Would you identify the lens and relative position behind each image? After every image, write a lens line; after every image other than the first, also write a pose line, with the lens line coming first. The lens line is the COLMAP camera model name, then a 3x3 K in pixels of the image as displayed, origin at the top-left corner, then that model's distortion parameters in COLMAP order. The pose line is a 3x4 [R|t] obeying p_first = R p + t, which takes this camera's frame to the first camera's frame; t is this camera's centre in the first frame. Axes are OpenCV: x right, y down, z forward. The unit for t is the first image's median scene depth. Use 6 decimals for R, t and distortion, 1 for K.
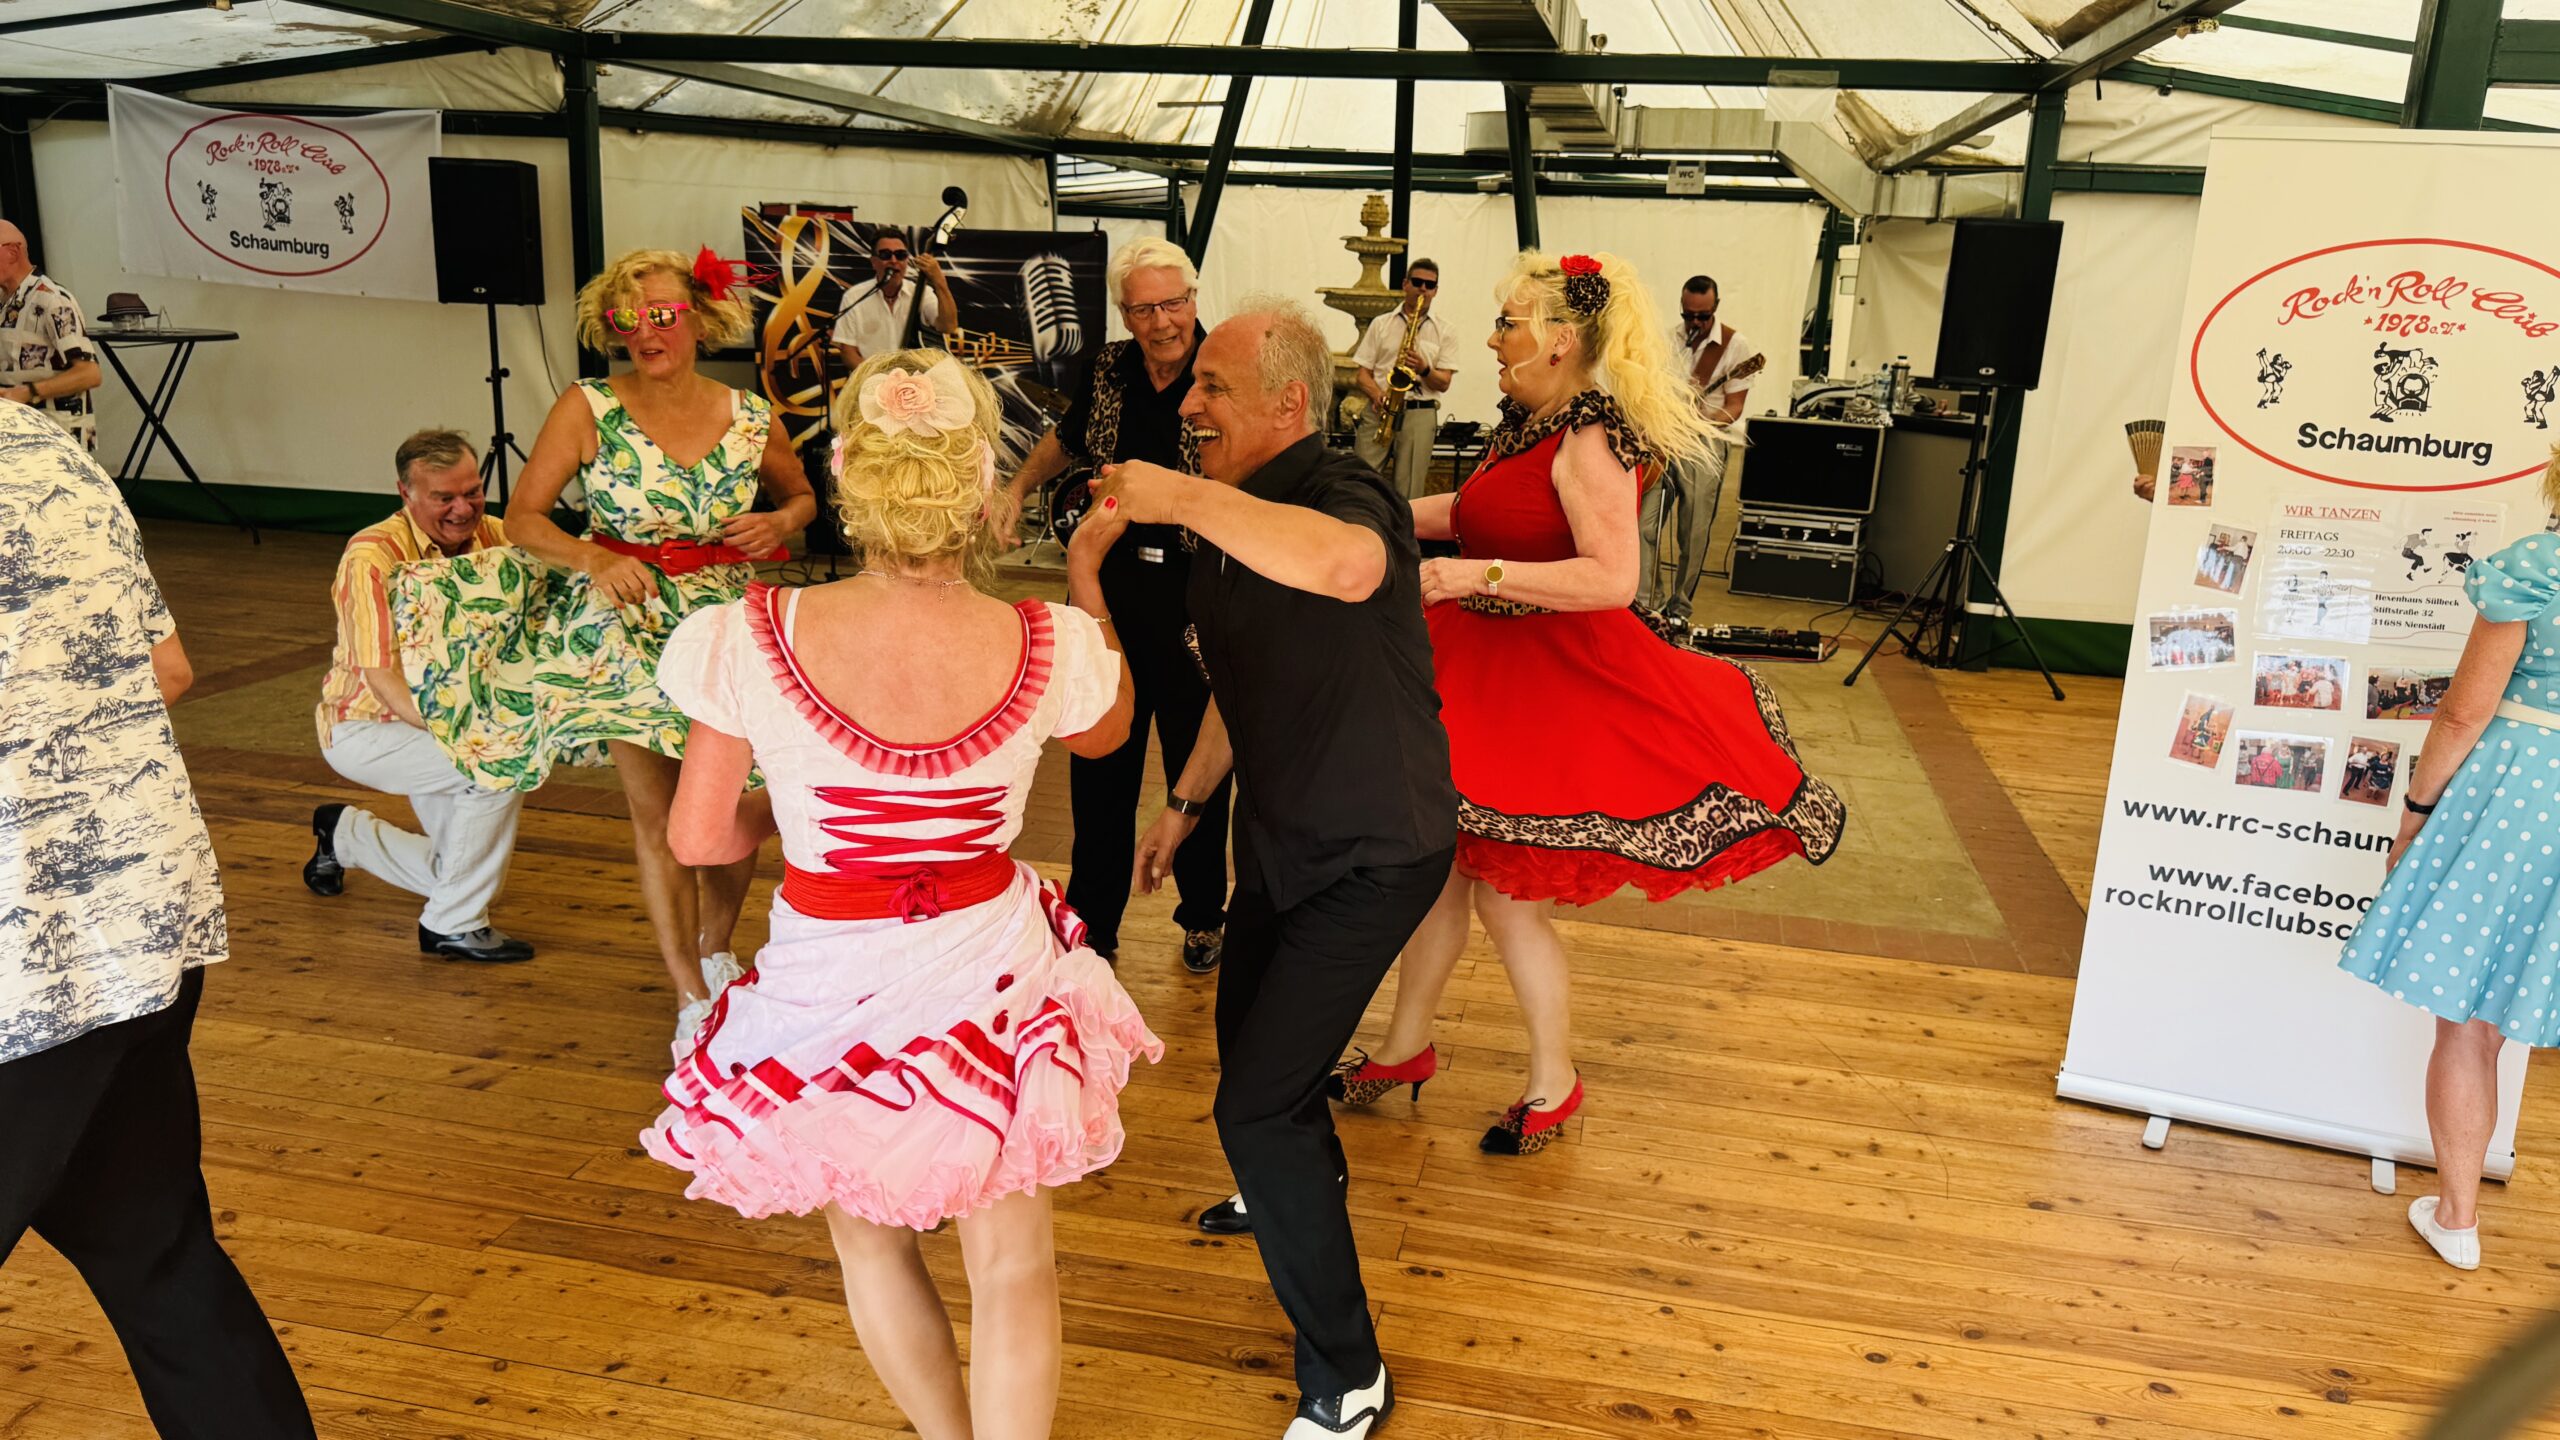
lens RADIAL K [[1811.3, 0, 1289.5], [0, 1811.3, 731.2], [0, 0, 1]] dist [0.050157, -0.074863]
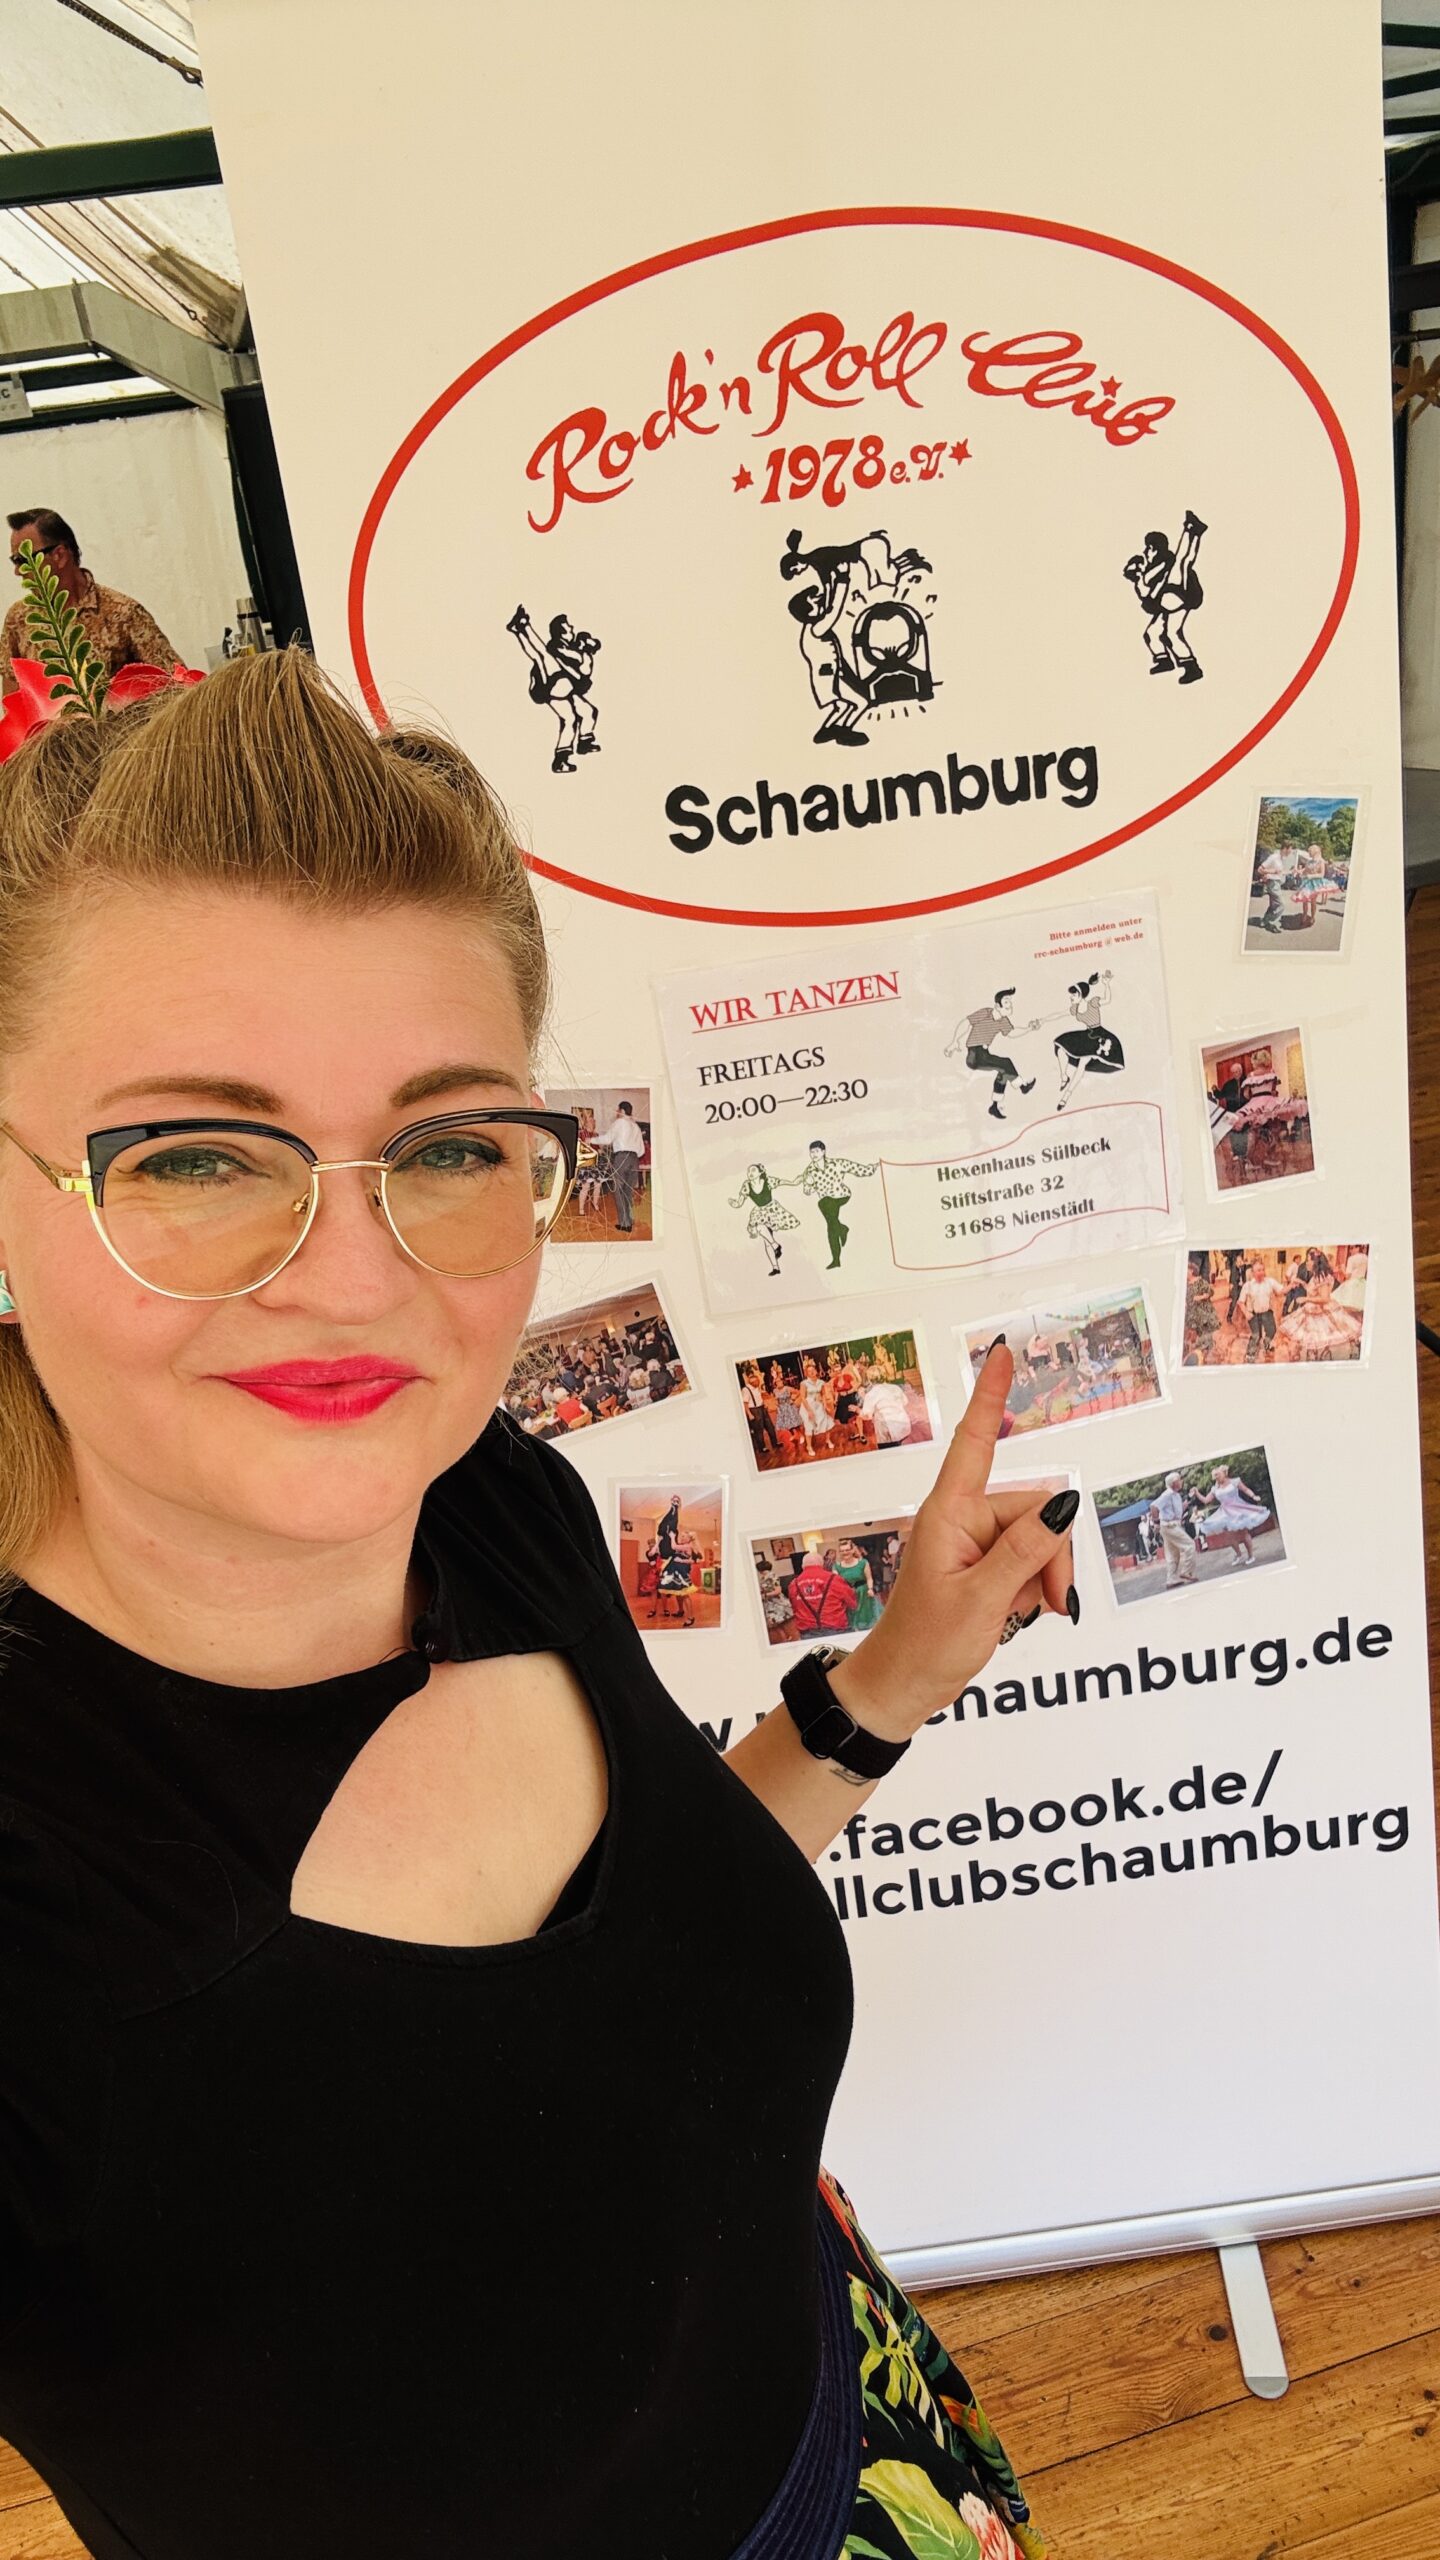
lens RADIAL K [[1802.1, 0, 721.9], [0, 1802.1, 1319.5], [0, 0, 1]] dist [0.041513, -0.022591]
pose [[0.878773, -0.337440, 0.337480, 0.338310], [0.273433, 0.935574, 0.223464, -0.124198], [-0.391143, -0.104096, 0.914424, 0.539588]]
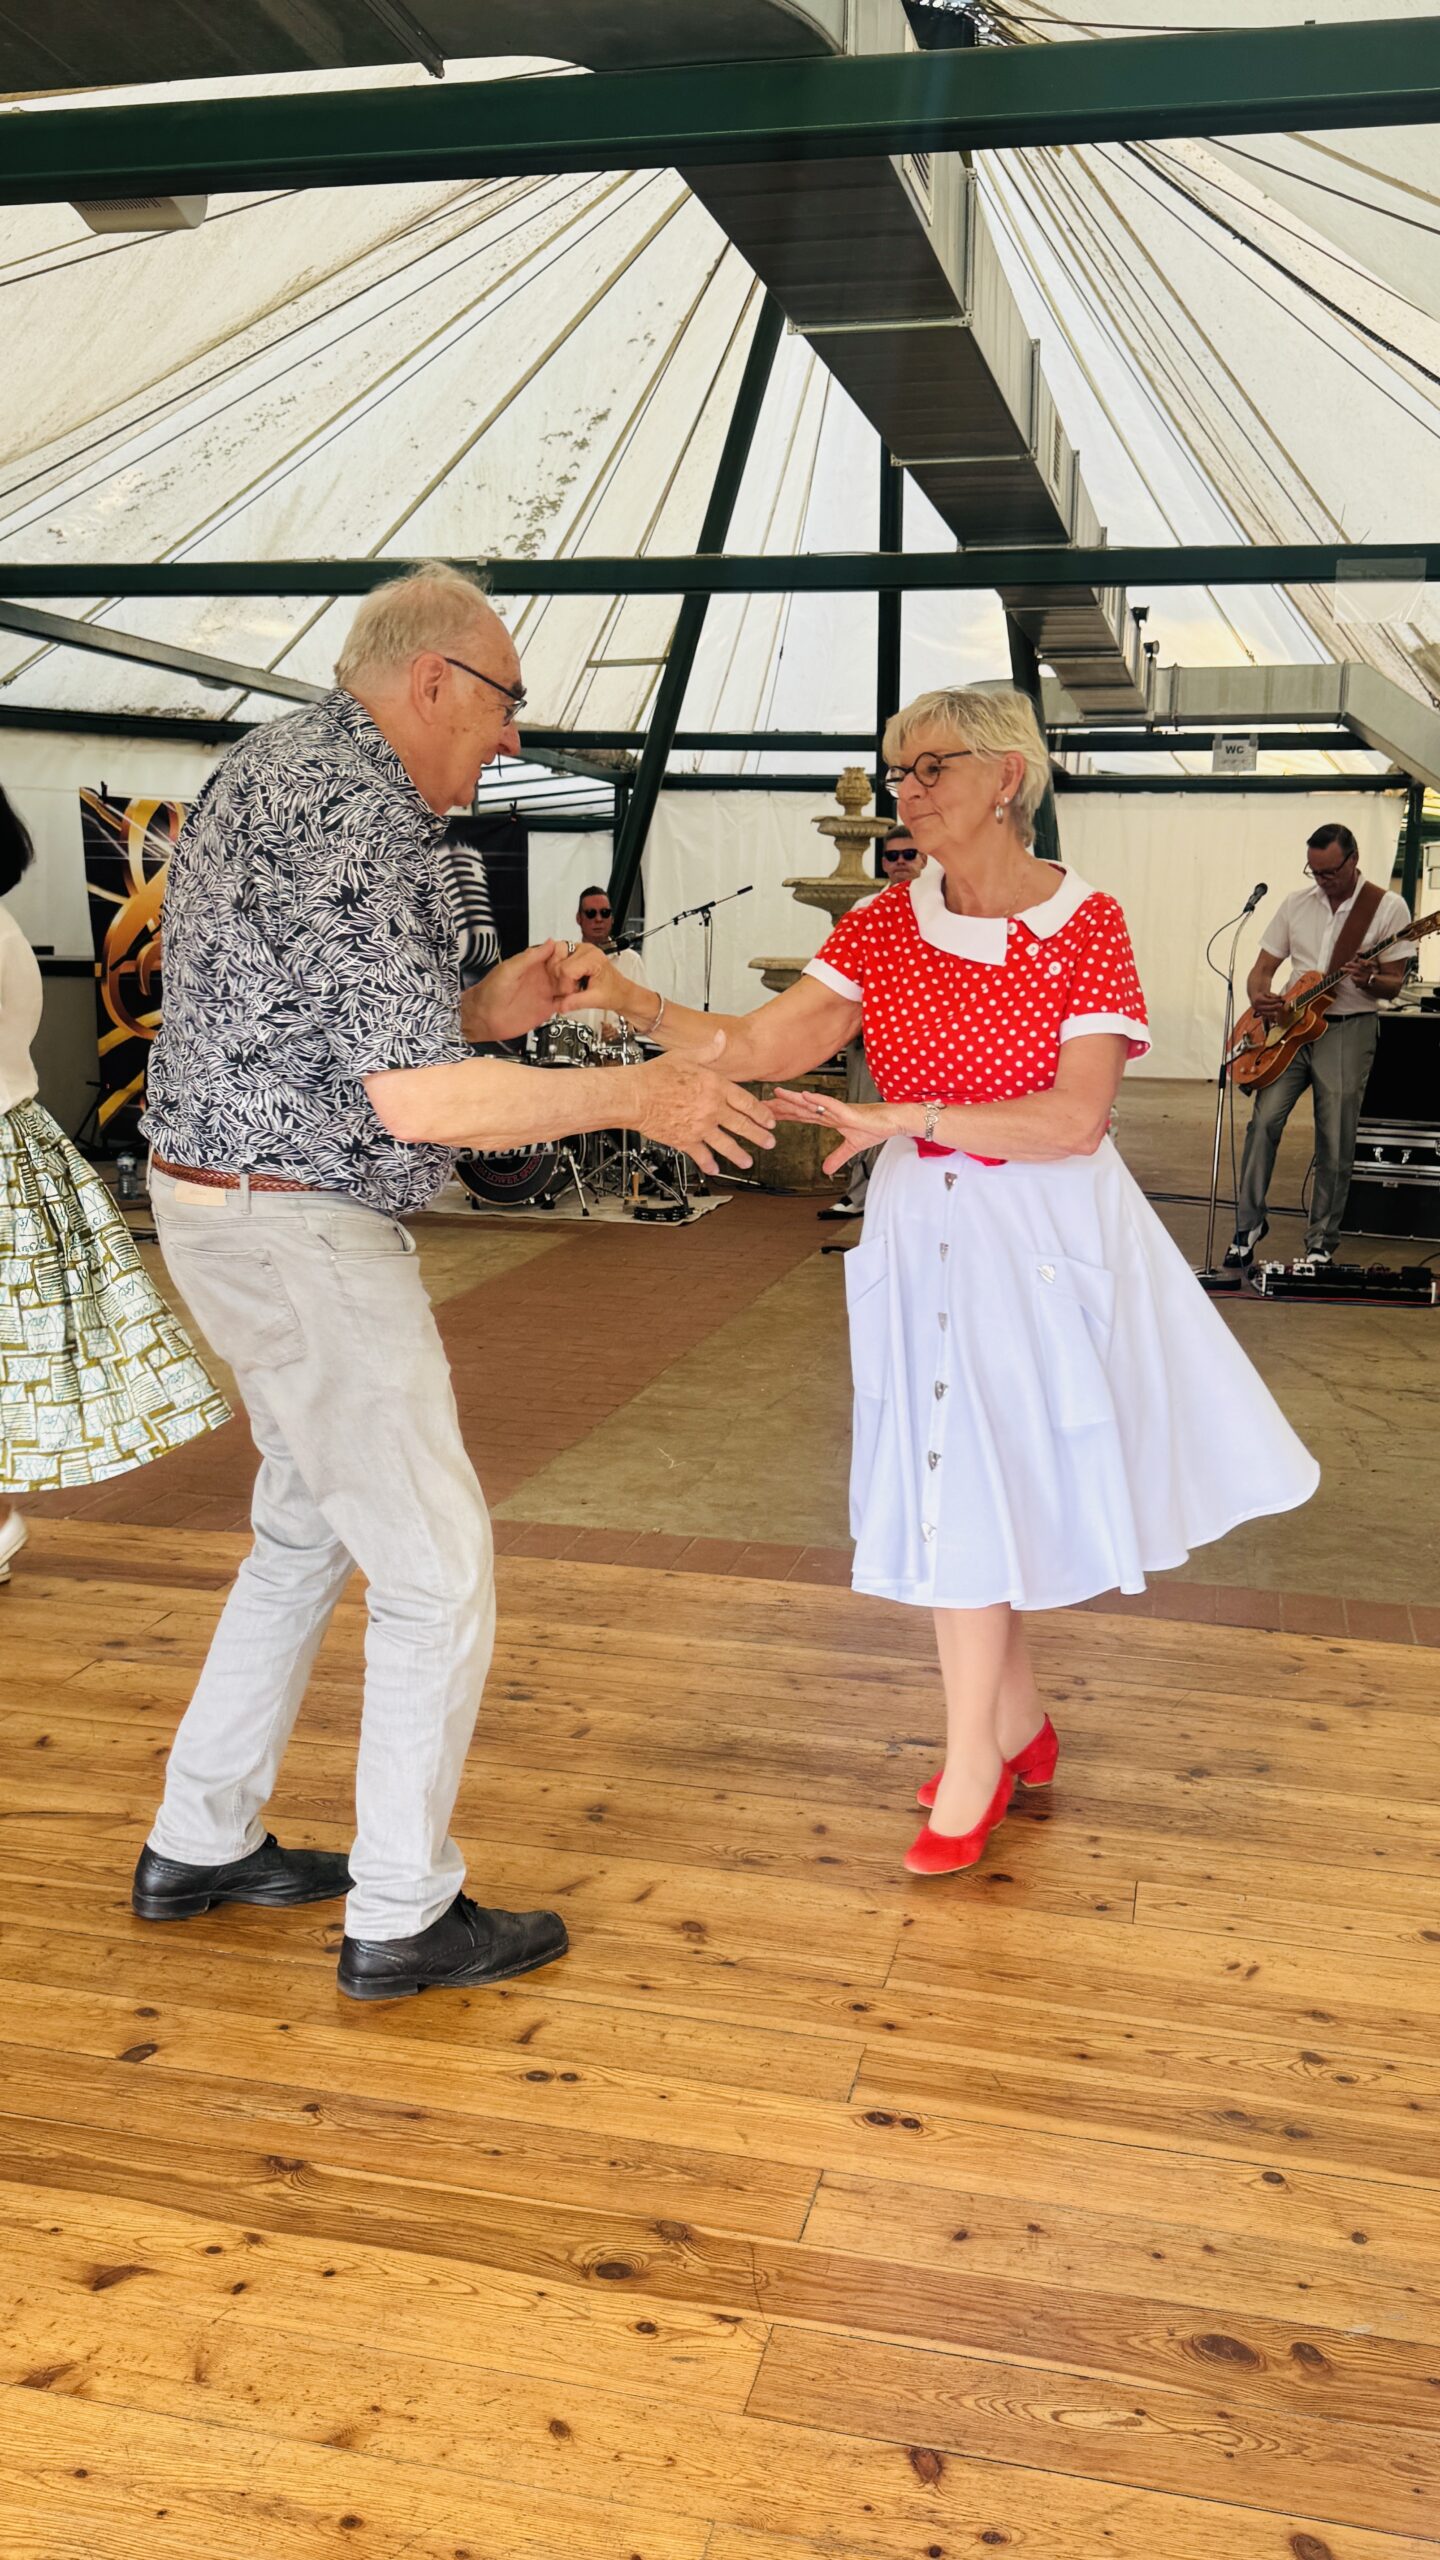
lens RADIAL K [[2133.7, 0, 723.0], [0, 2133.7, 1276.1], [0, 0, 1]] dist [0.073832, -0.109680]
pose [[0.999483, -0.016597, -0.027531, 0.029338], [0.014131, 0.996069, -0.087442, 0.048156], [0.028874, 0.087008, 0.995789, 0.155412]]
